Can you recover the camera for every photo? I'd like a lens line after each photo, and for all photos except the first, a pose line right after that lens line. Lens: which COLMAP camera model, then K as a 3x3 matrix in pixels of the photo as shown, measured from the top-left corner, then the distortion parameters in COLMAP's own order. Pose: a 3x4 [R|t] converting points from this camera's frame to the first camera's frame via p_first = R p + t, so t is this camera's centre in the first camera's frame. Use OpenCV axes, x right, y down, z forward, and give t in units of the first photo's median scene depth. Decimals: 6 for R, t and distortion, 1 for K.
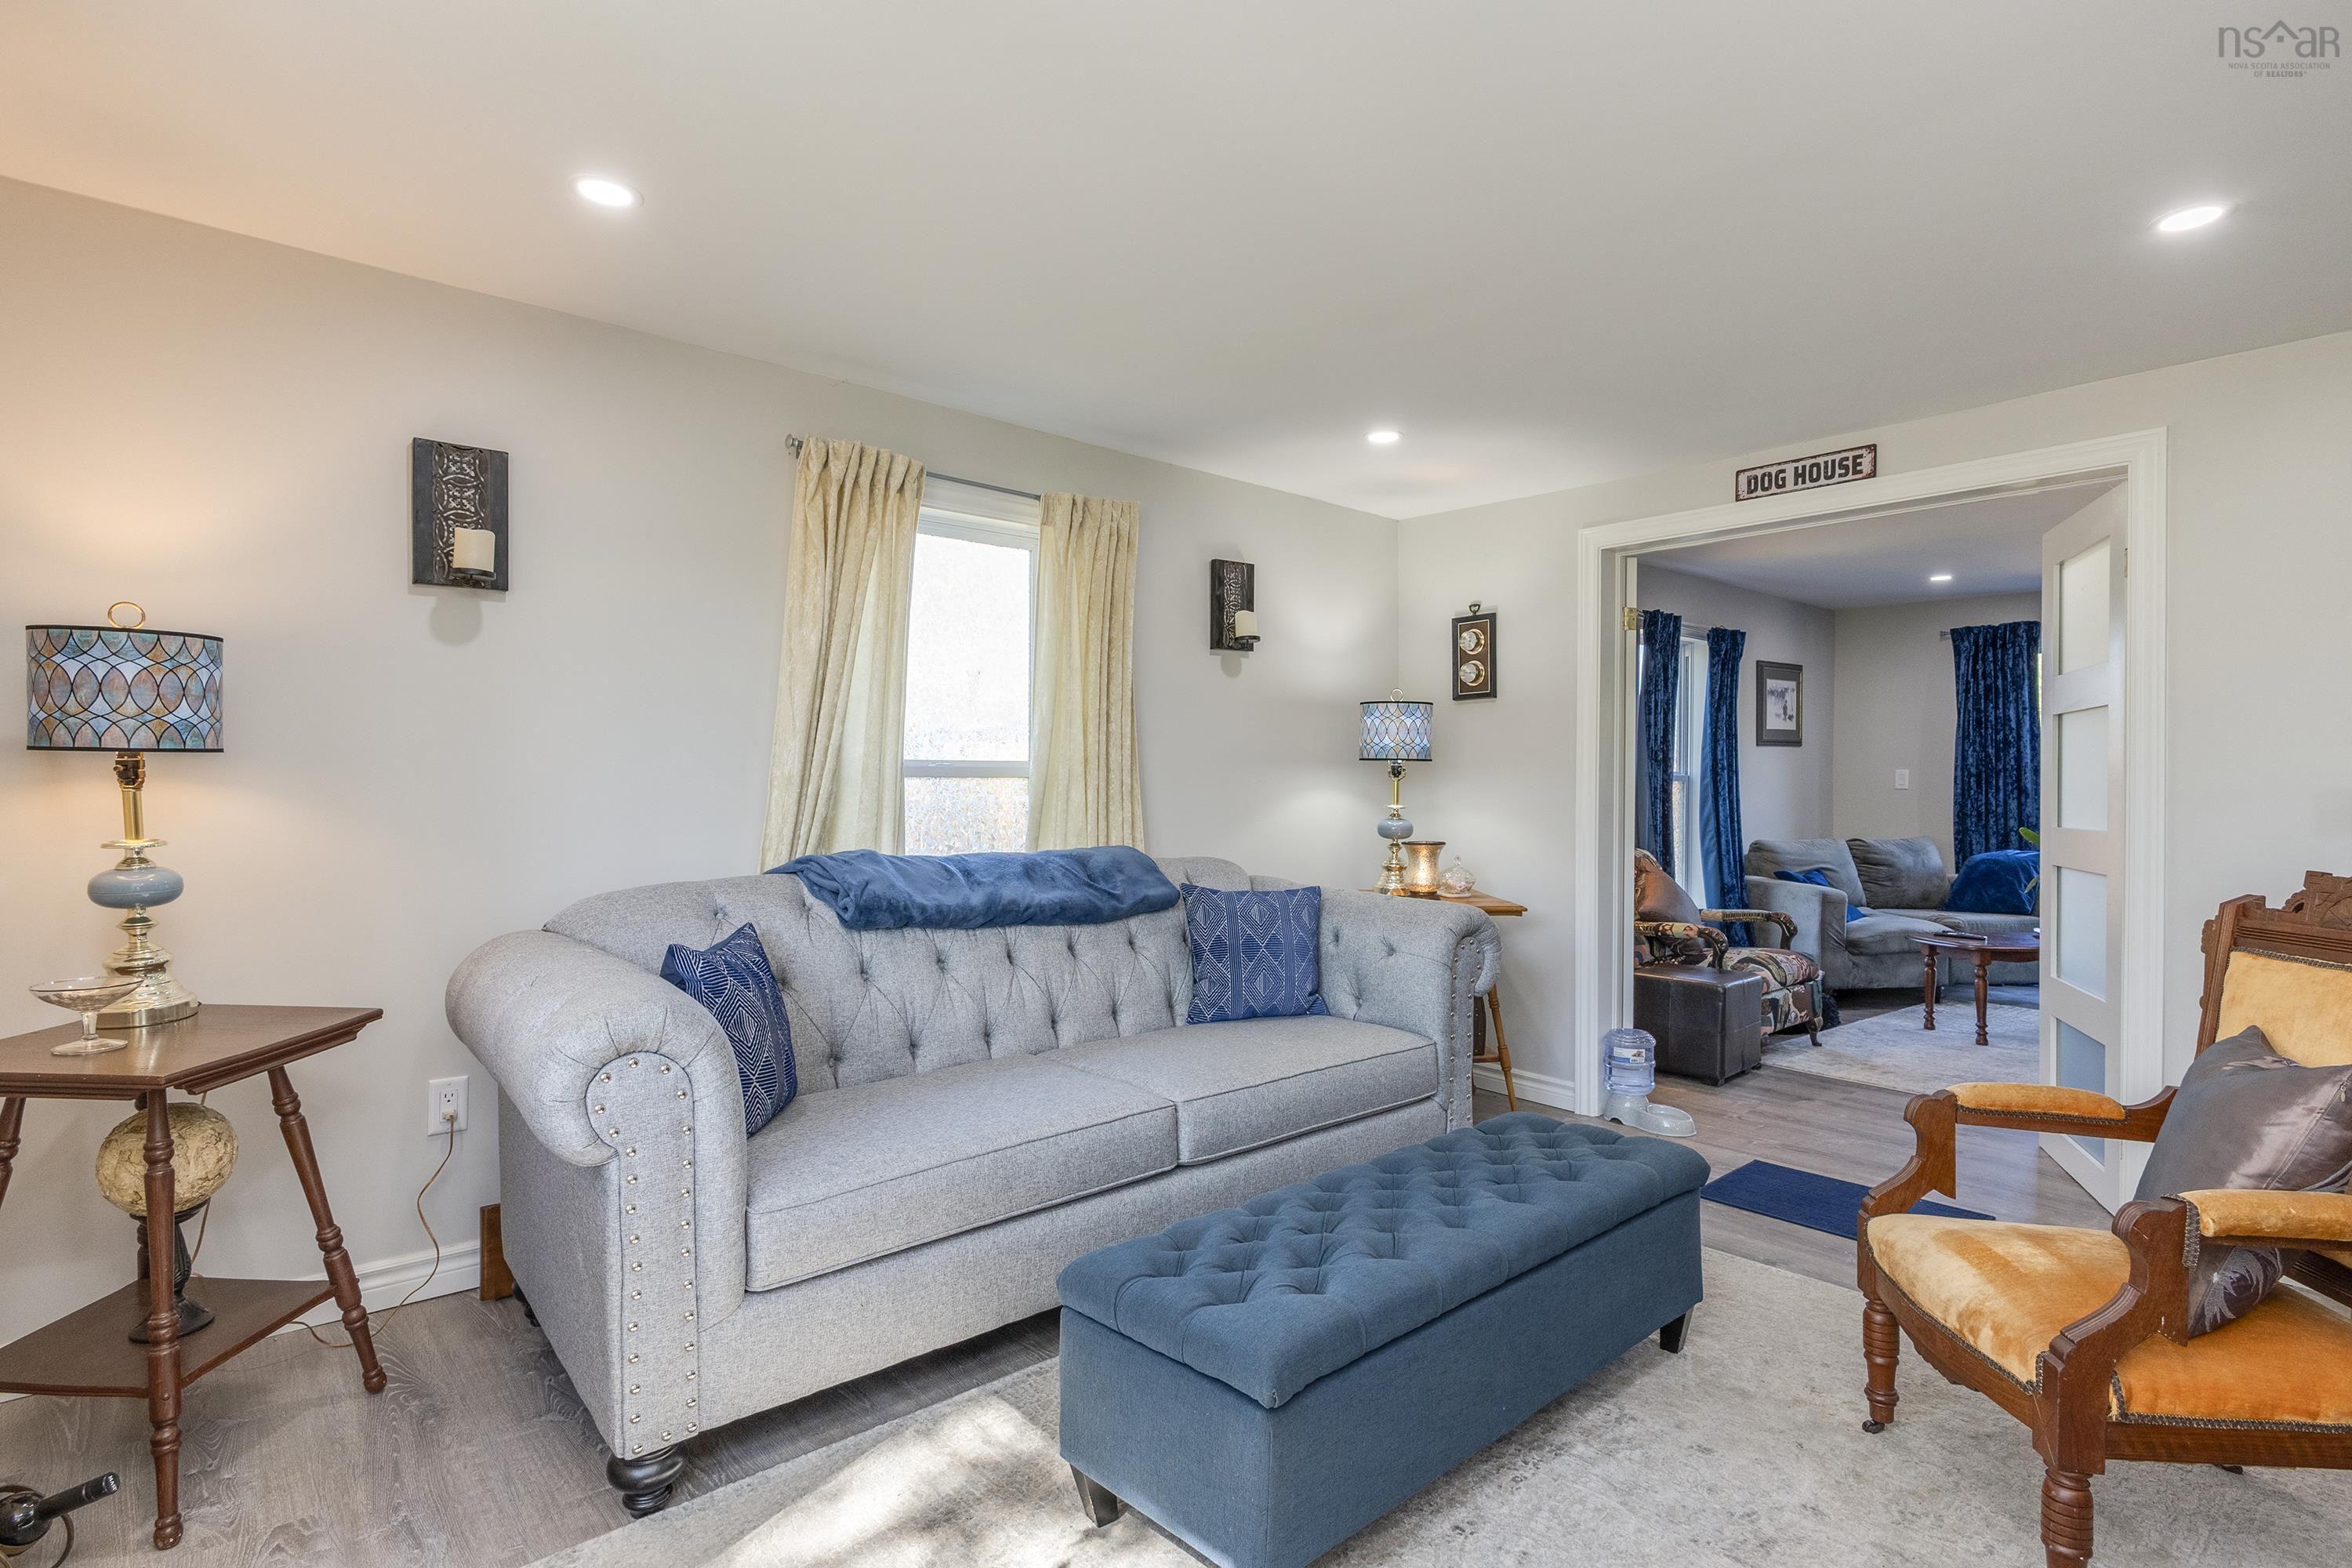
lens RADIAL K [[1169.1, 0, 1184.2], [0, 1169.1, 777.4], [0, 0, 1]] dist [-0.009761, 0.000986]
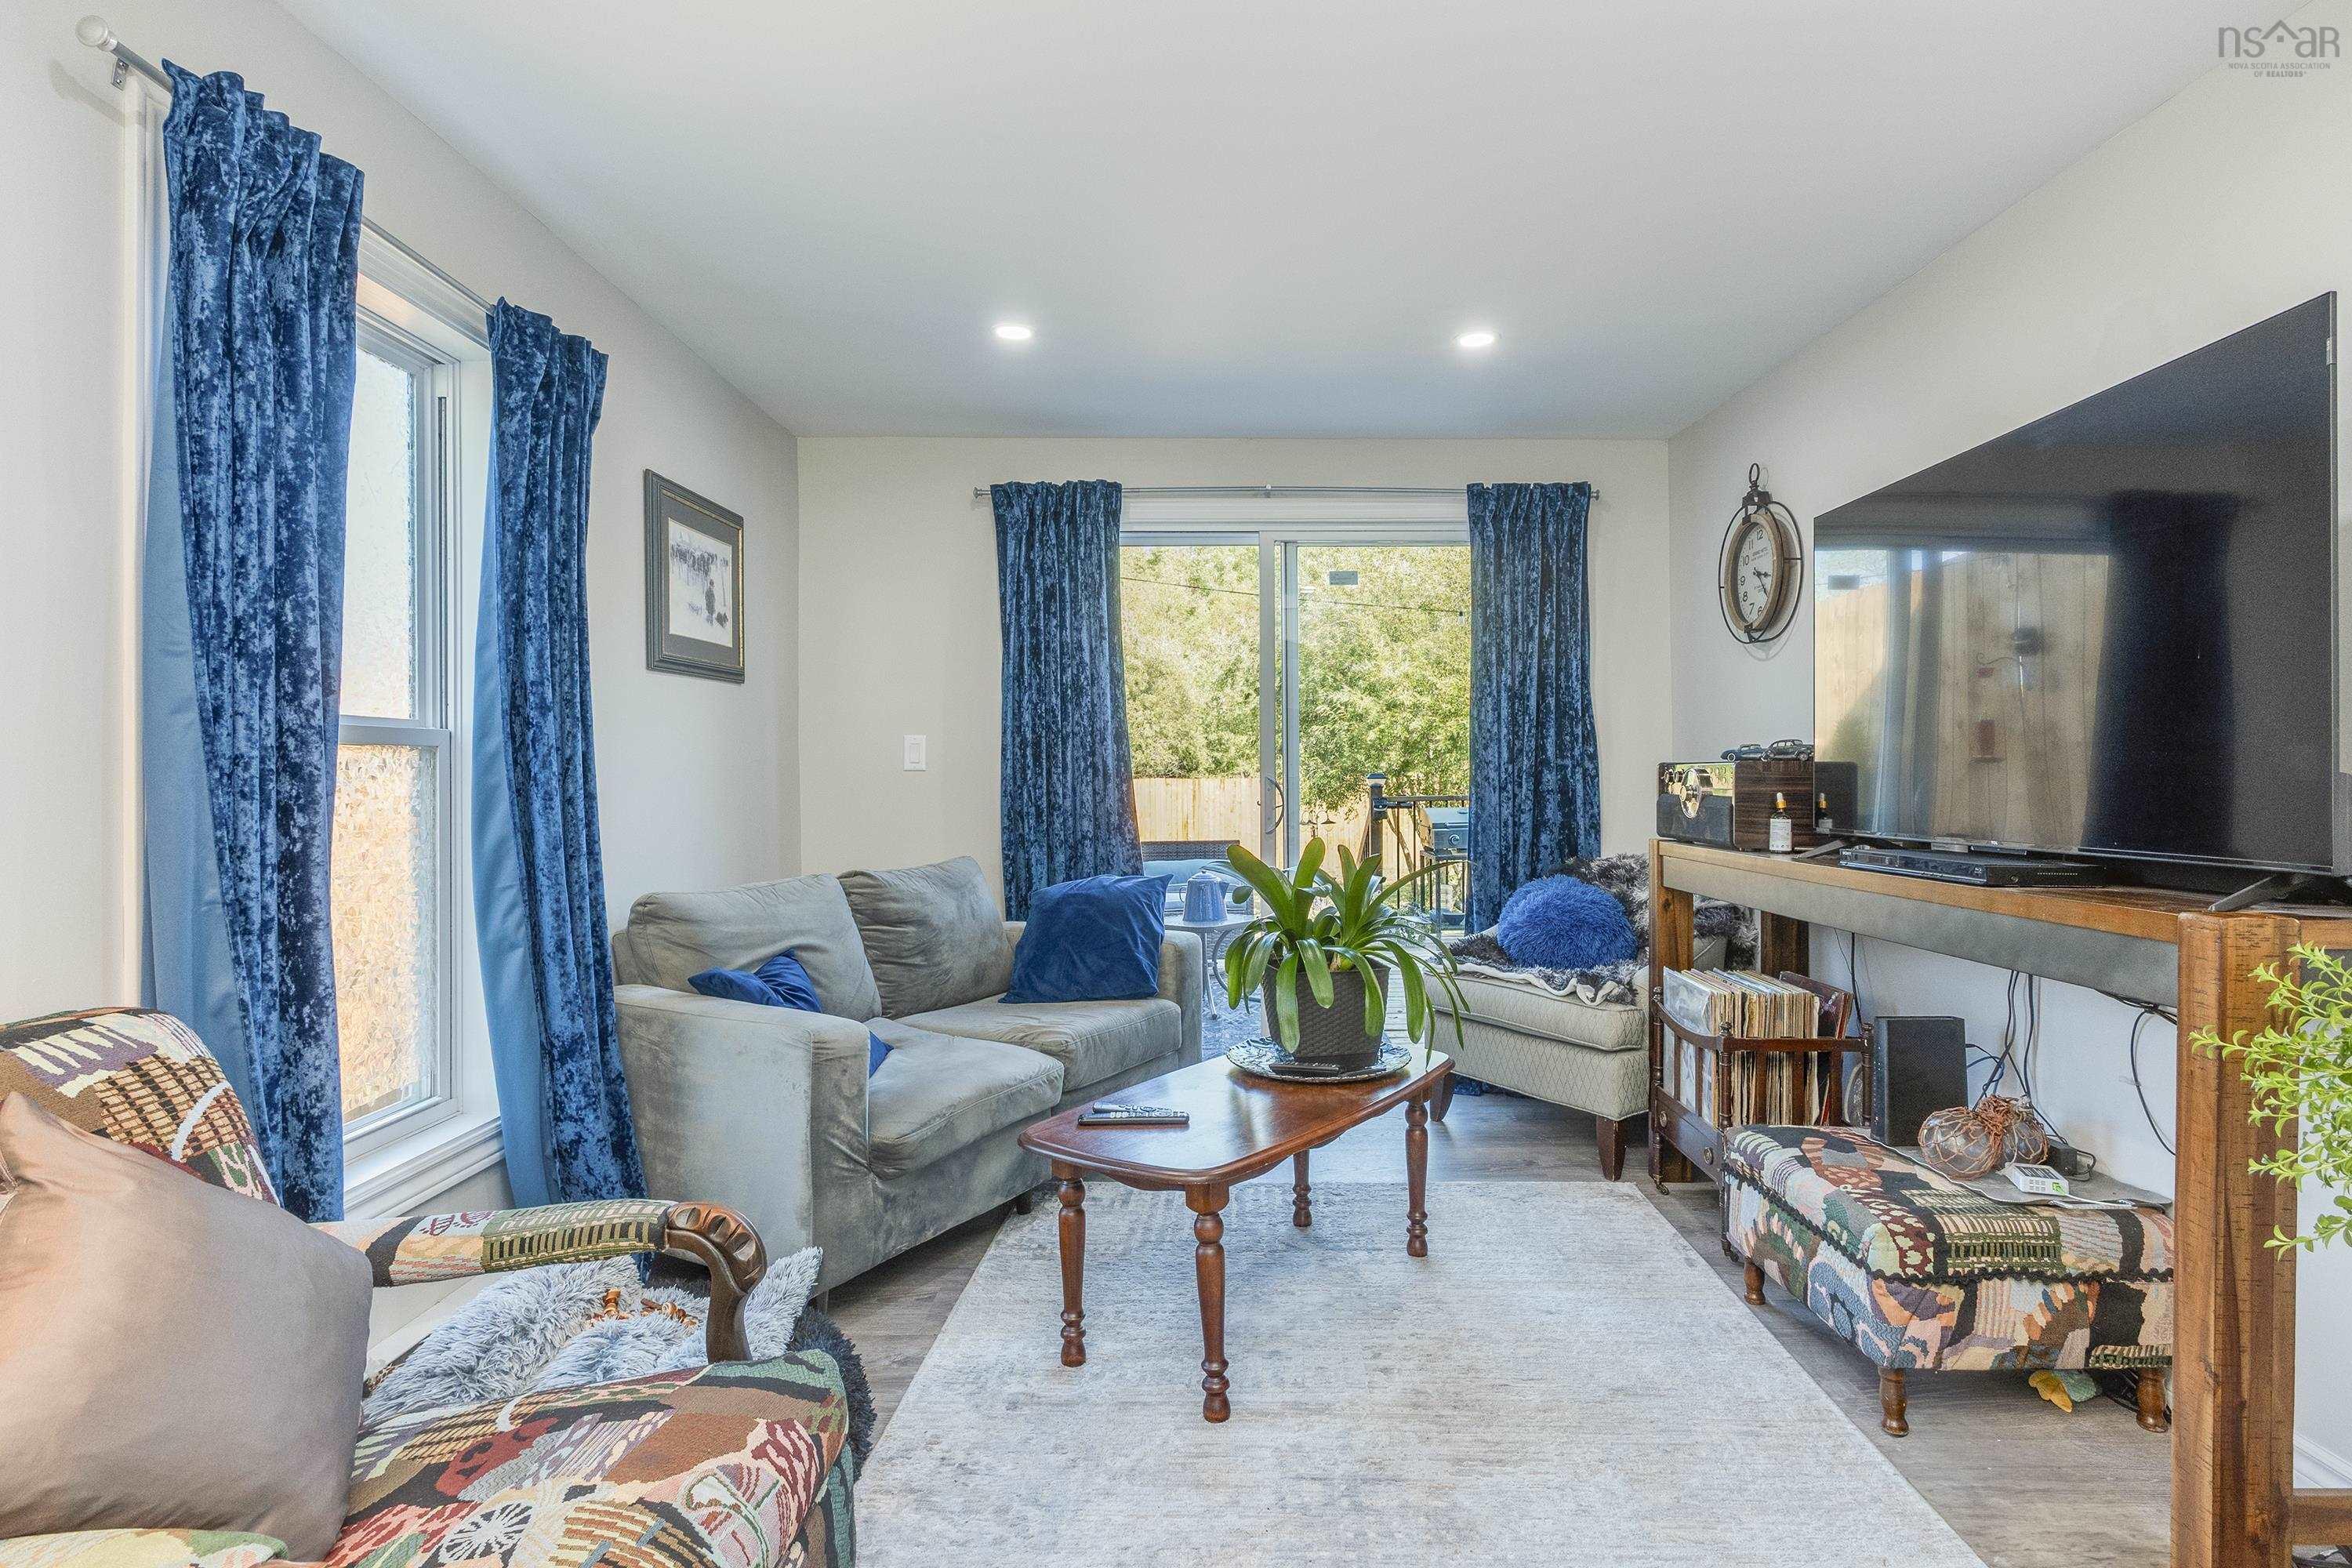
lens RADIAL K [[1169.1, 0, 1187.5], [0, 1169.1, 782.0], [0, 0, 1]] dist [-0.009761, 0.000986]
pose [[0.651743, -0.015090, 0.758290, 0.292848], [0.011773, 0.999883, 0.009779, 0.012213], [-0.758349, 0.002555, 0.651844, 0.566580]]
